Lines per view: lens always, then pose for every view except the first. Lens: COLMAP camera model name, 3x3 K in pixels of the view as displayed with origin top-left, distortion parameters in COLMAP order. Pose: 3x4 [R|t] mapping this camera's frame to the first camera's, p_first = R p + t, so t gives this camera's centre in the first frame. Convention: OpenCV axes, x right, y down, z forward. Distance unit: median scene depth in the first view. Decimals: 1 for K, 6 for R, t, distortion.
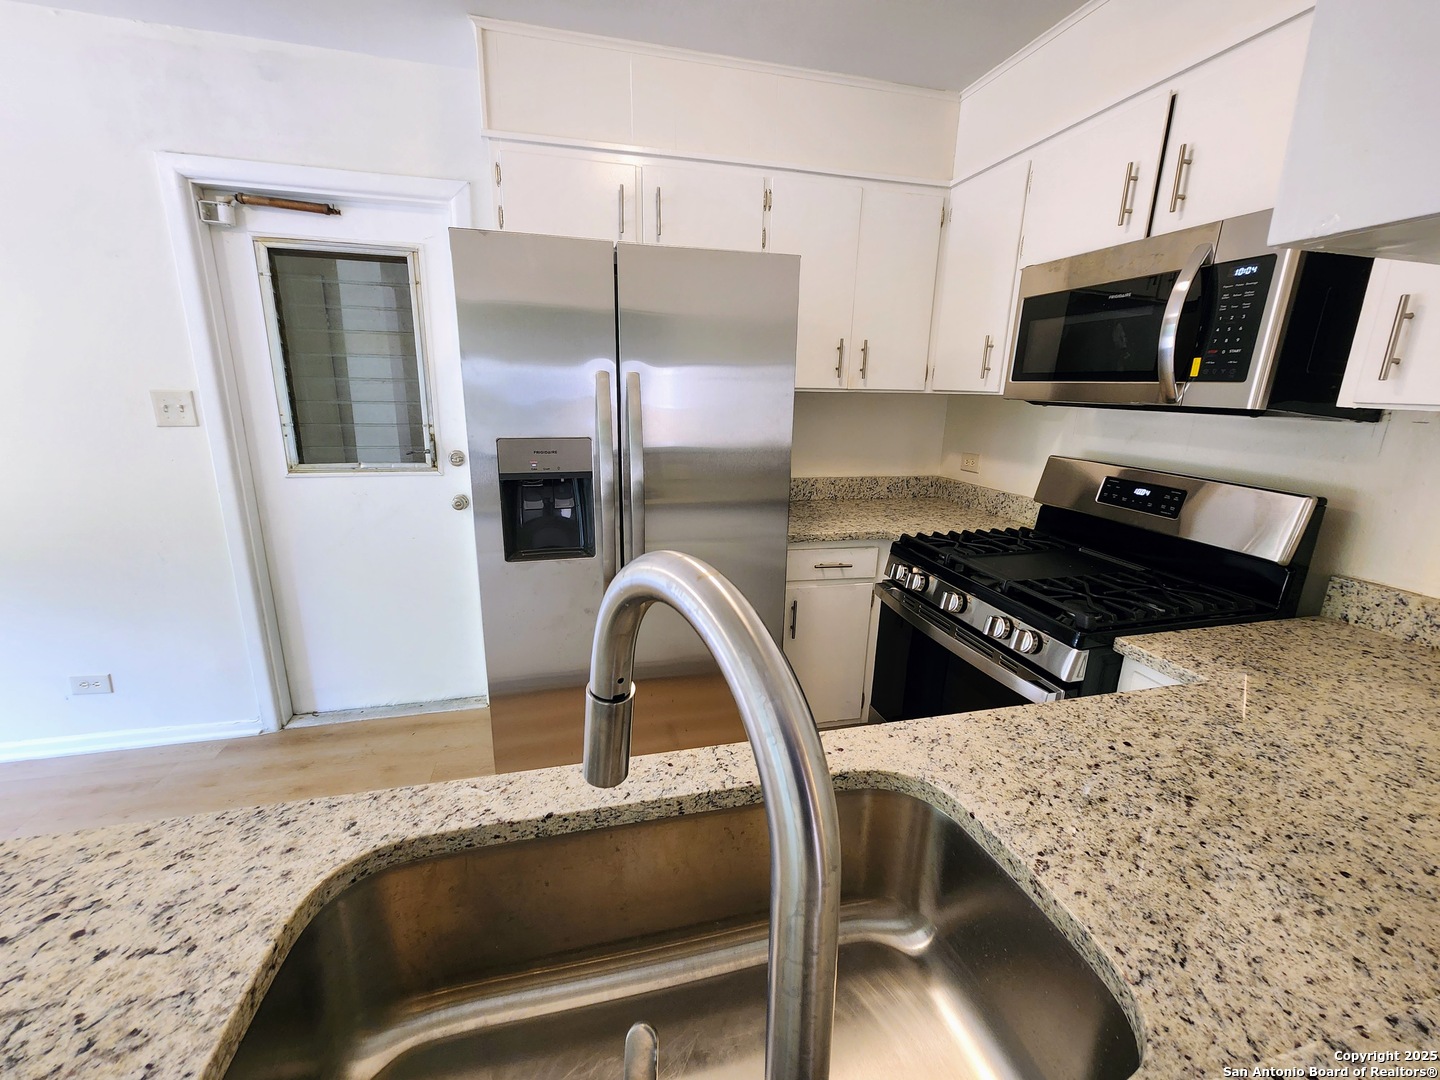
lens RADIAL K [[585.1, 0, 711.7], [0, 585.1, 534.0], [0, 0, 1]] dist [0.000815, -0.003432]
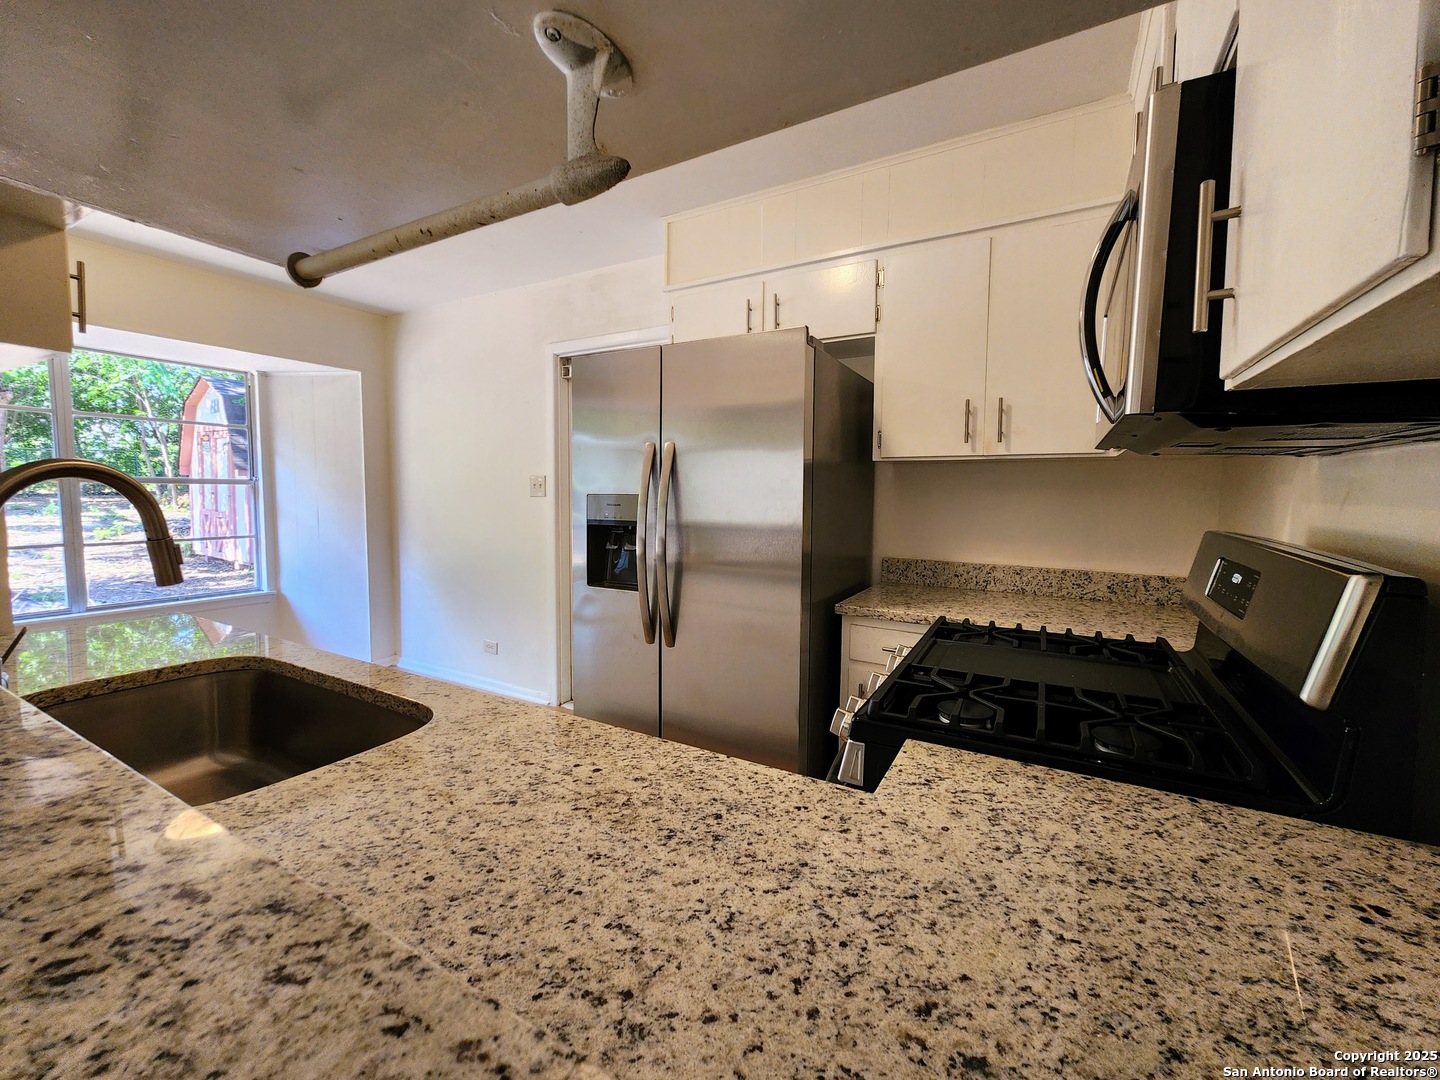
lens RADIAL K [[585.1, 0, 711.7], [0, 585.1, 534.0], [0, 0, 1]] dist [0.000815, -0.003432]
pose [[0.723055, 0.038300, -0.689728, 0.965740], [-0.164209, 0.979371, -0.117760, 0.052990], [0.670990, 0.198407, 0.714428, 0.267759]]
